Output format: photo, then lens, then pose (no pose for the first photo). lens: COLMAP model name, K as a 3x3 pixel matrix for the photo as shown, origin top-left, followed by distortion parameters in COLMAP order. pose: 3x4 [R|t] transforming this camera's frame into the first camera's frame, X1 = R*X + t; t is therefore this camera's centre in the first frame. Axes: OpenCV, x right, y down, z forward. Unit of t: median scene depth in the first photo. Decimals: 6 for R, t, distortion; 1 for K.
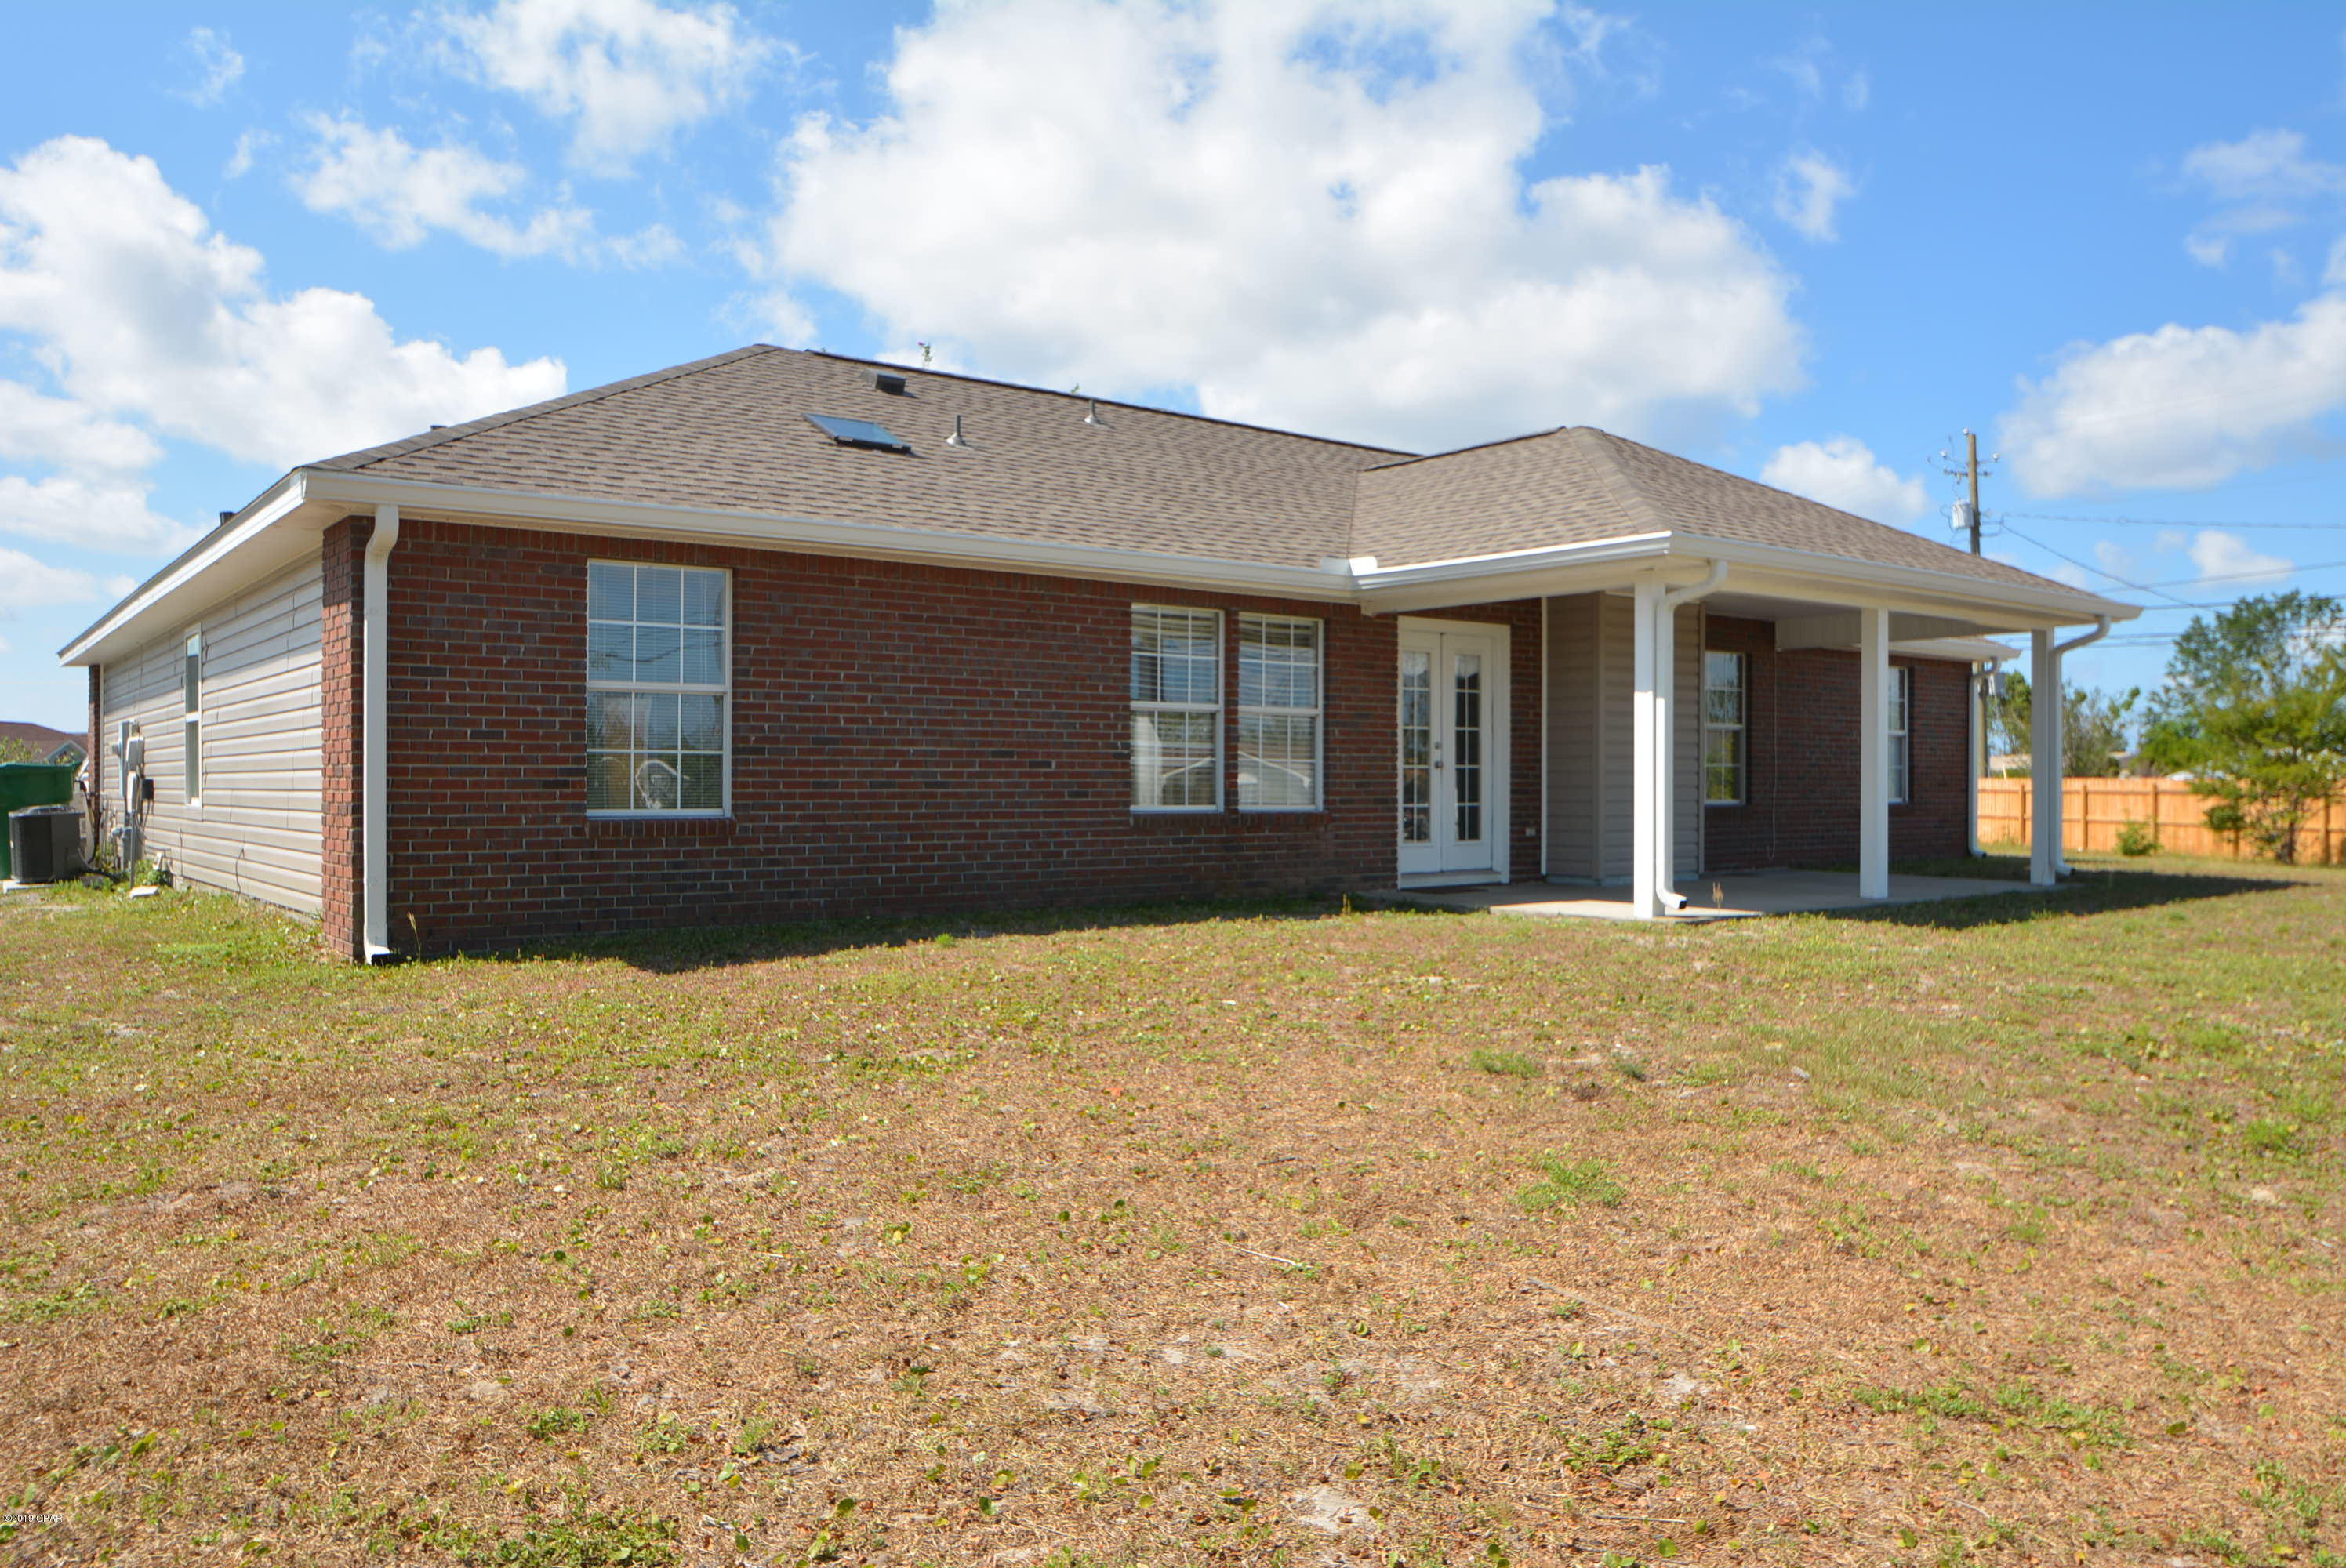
lens RADIAL K [[1685.6, 0, 1175.0], [0, 1685.6, 771.3], [0, 0, 1]] dist [-0.047677, 0.006760]
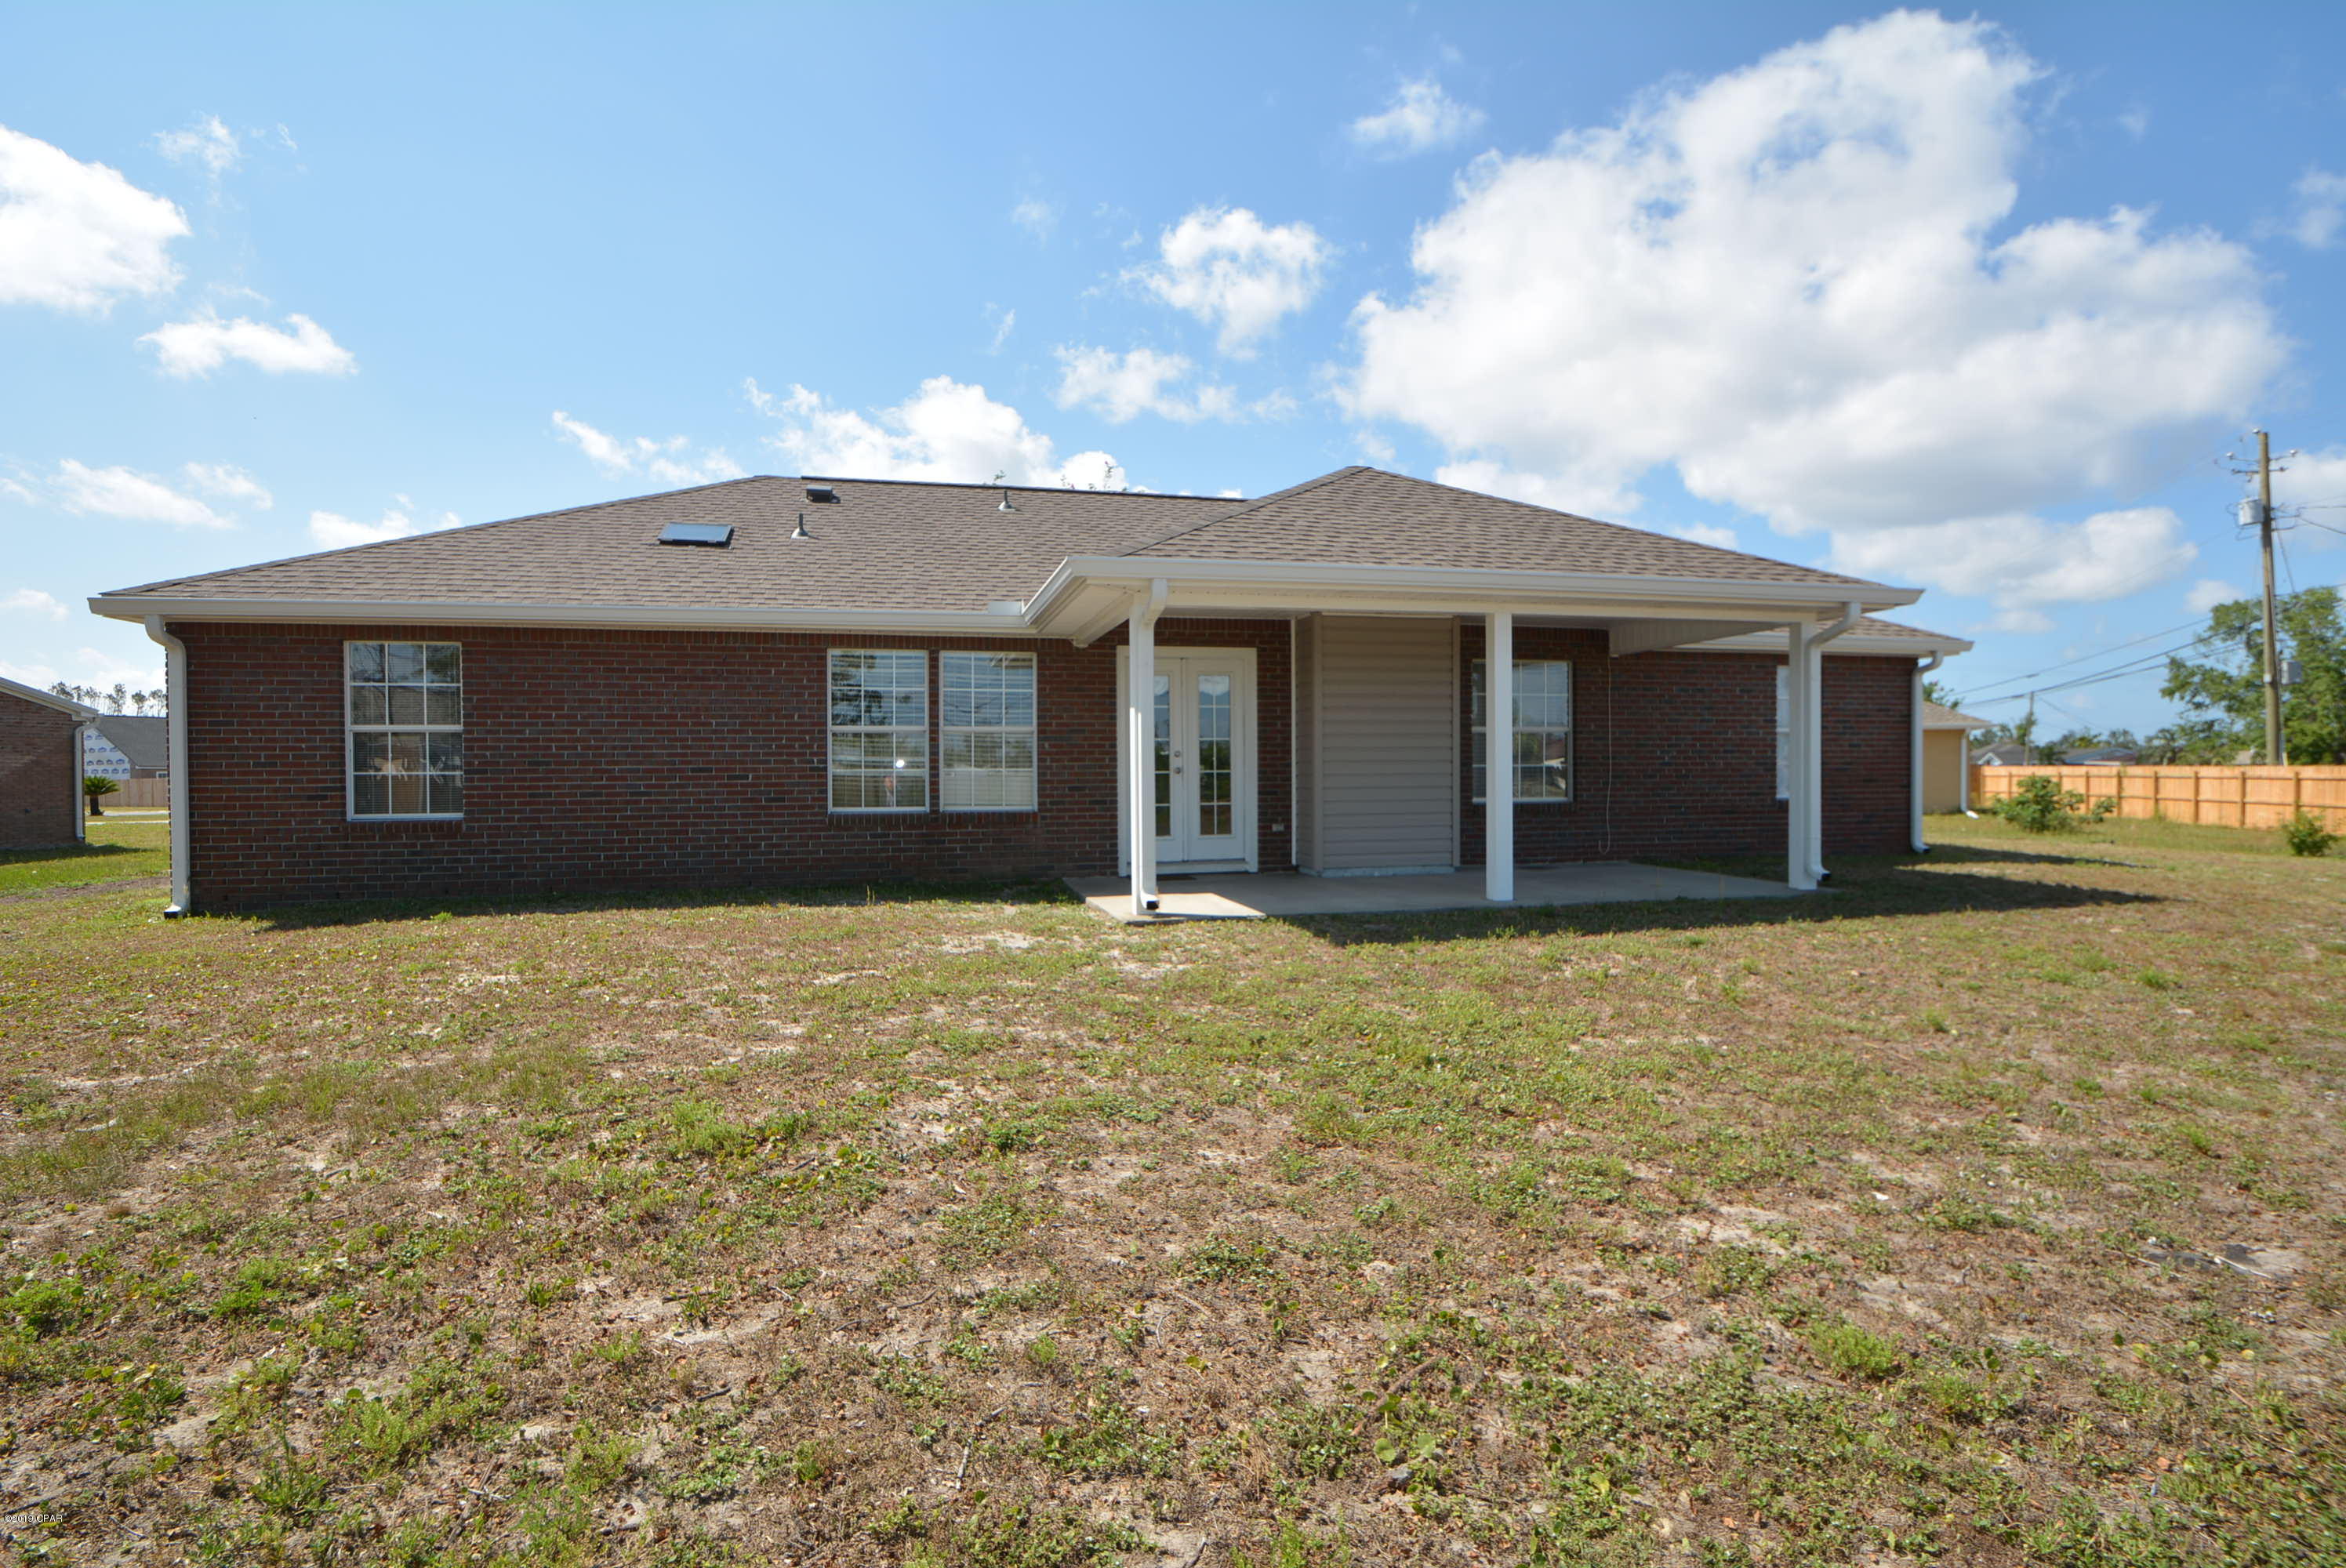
lens RADIAL K [[1217.6, 0, 1183.8], [0, 1217.6, 800.8], [0, 0, 1]] dist [-0.005310, 0.003440]
pose [[0.919953, -0.004302, -0.392004, 0.412546], [0.013925, 0.999667, 0.021709, -0.001011], [0.391780, -0.025430, 0.919707, 0.180195]]
